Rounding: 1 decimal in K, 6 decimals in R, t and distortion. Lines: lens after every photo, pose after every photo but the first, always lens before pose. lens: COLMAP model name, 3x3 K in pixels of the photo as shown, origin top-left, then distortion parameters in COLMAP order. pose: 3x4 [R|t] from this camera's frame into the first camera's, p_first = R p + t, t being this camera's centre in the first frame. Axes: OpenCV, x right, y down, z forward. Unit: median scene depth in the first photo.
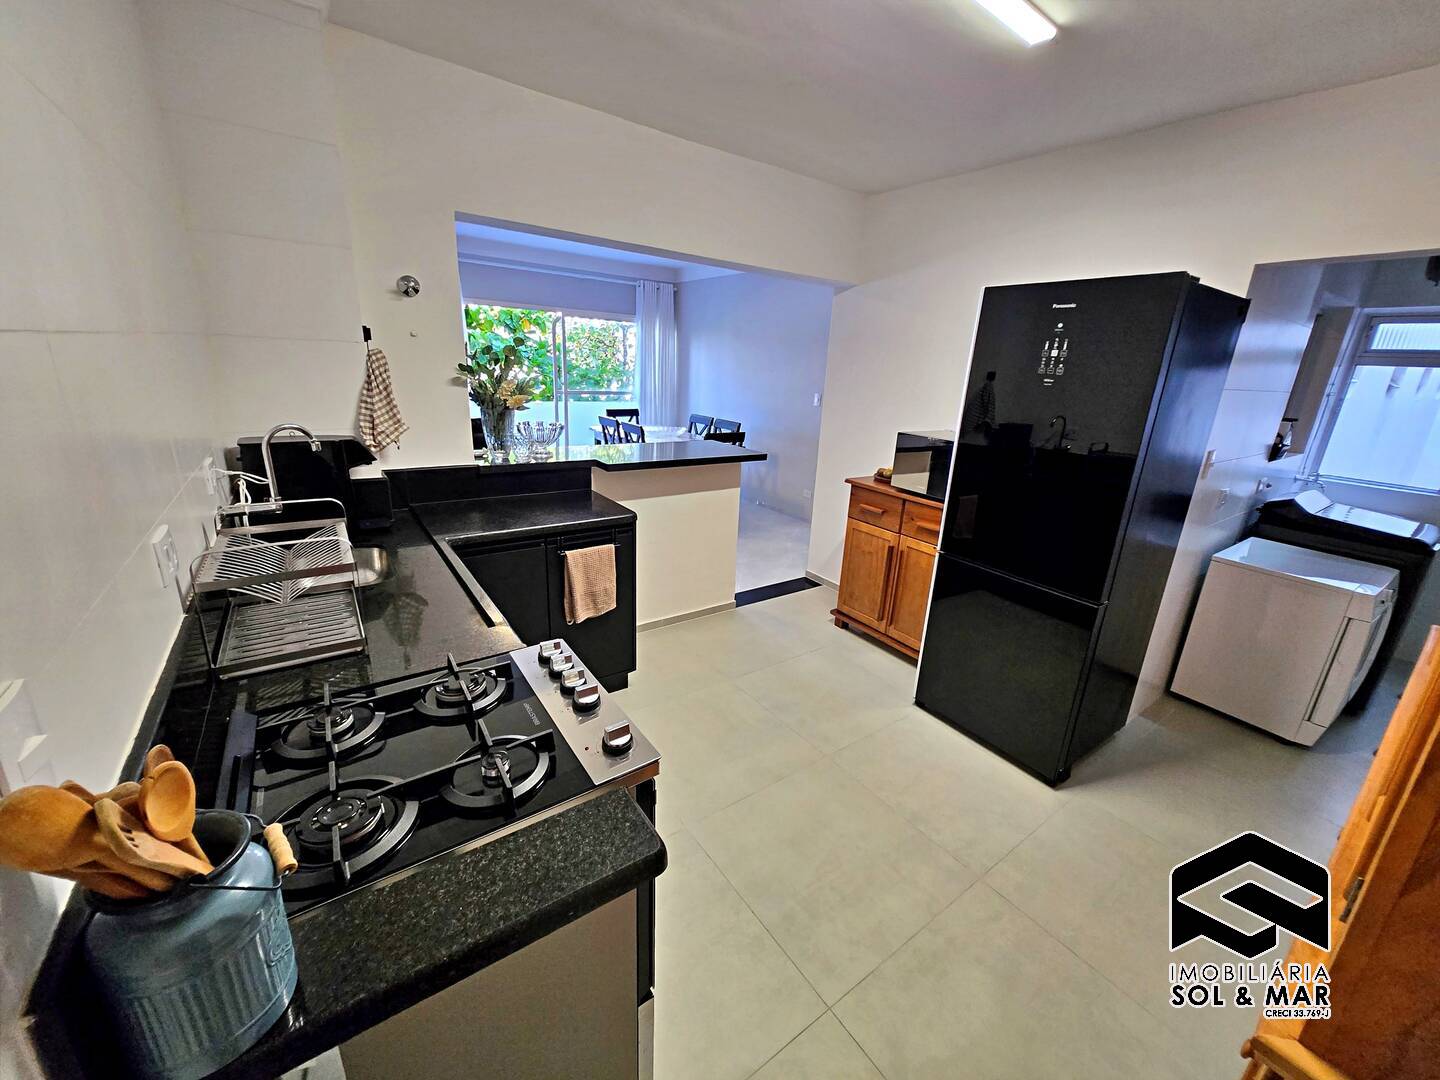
lens RADIAL K [[567.2, 0, 728.5], [0, 567.2, 538.9], [0, 0, 1]] dist [-0.003198, 0.000277]
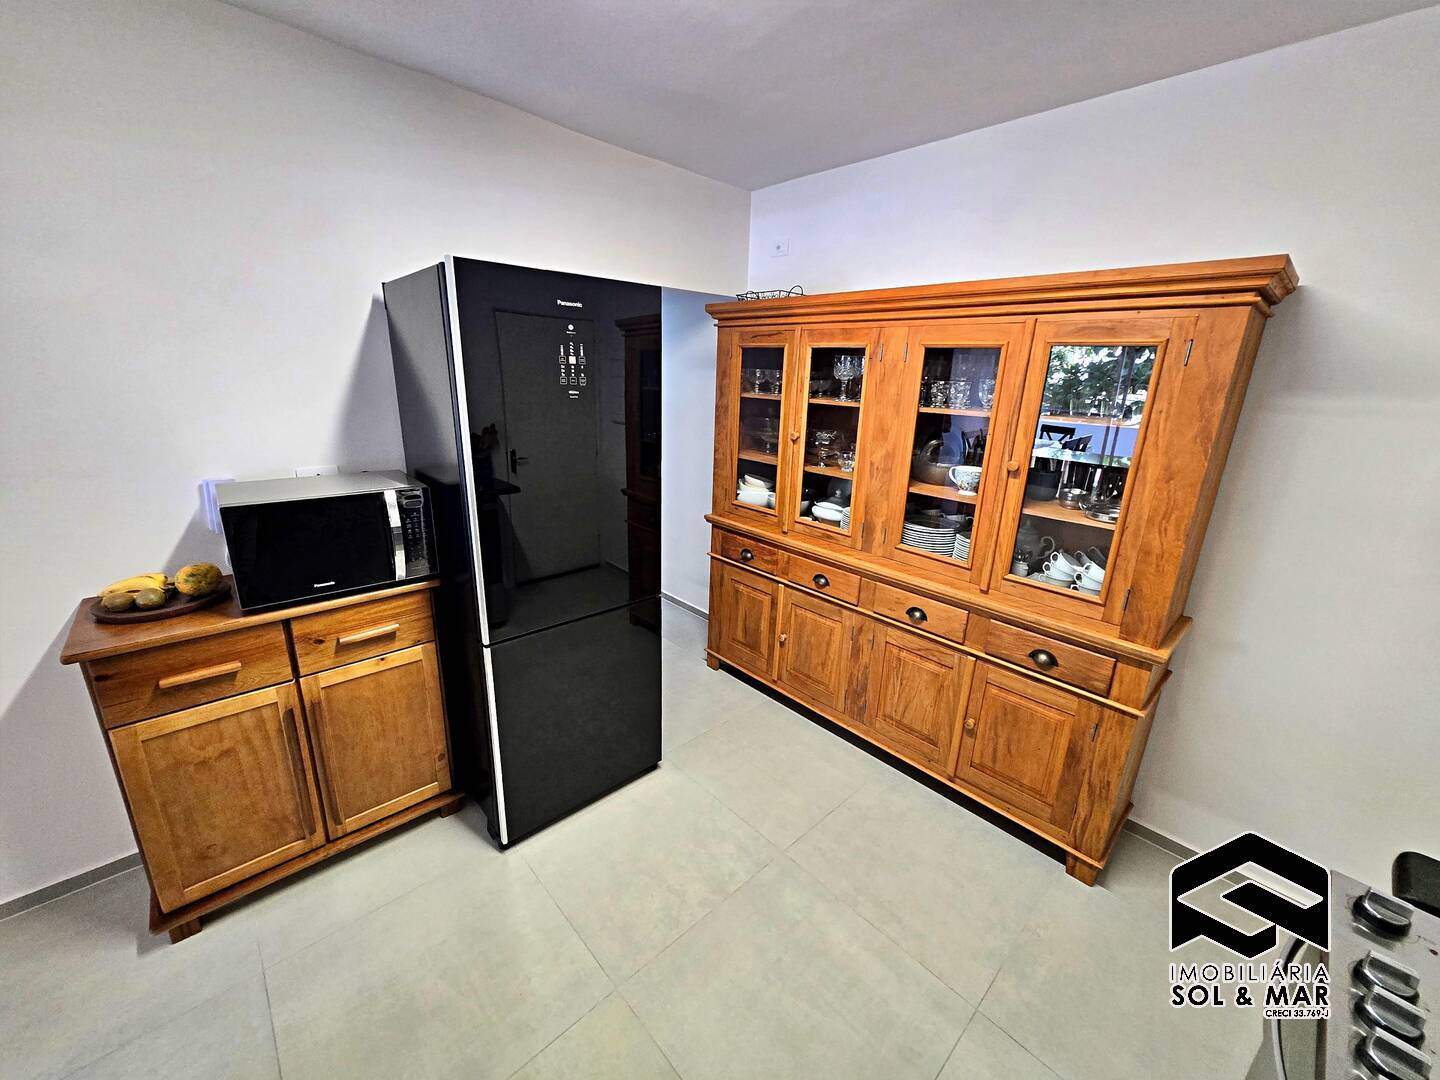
lens RADIAL K [[567.2, 0, 717.7], [0, 567.2, 533.4], [0, 0, 1]] dist [-0.003198, 0.000277]
pose [[-0.132496, -0.333284, 0.933470, -0.217969], [0.256333, 0.898213, 0.357080, -0.229996], [-0.957464, 0.286591, -0.033578, 0.602026]]
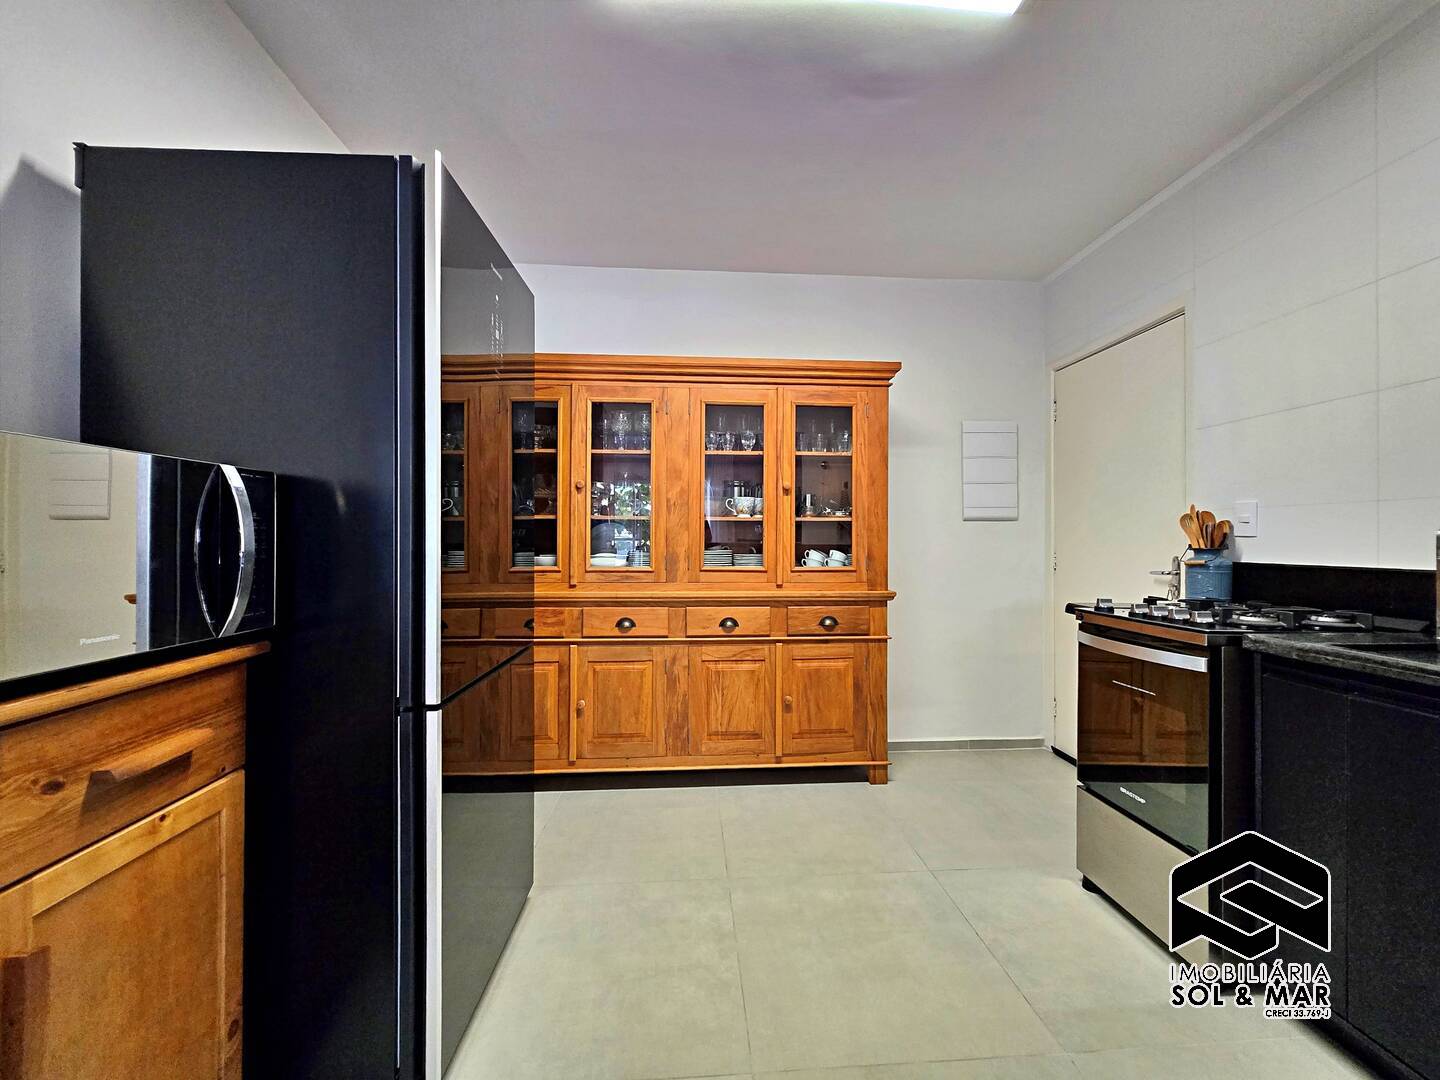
lens RADIAL K [[567.2, 0, 723.4], [0, 567.2, 536.0], [0, 0, 1]] dist [-0.003198, 0.000277]
pose [[-0.851260, -0.054428, 0.521915, -0.031713], [0.108539, 0.954834, 0.276607, -0.169067], [-0.513397, 0.292113, -0.806904, 1.012065]]
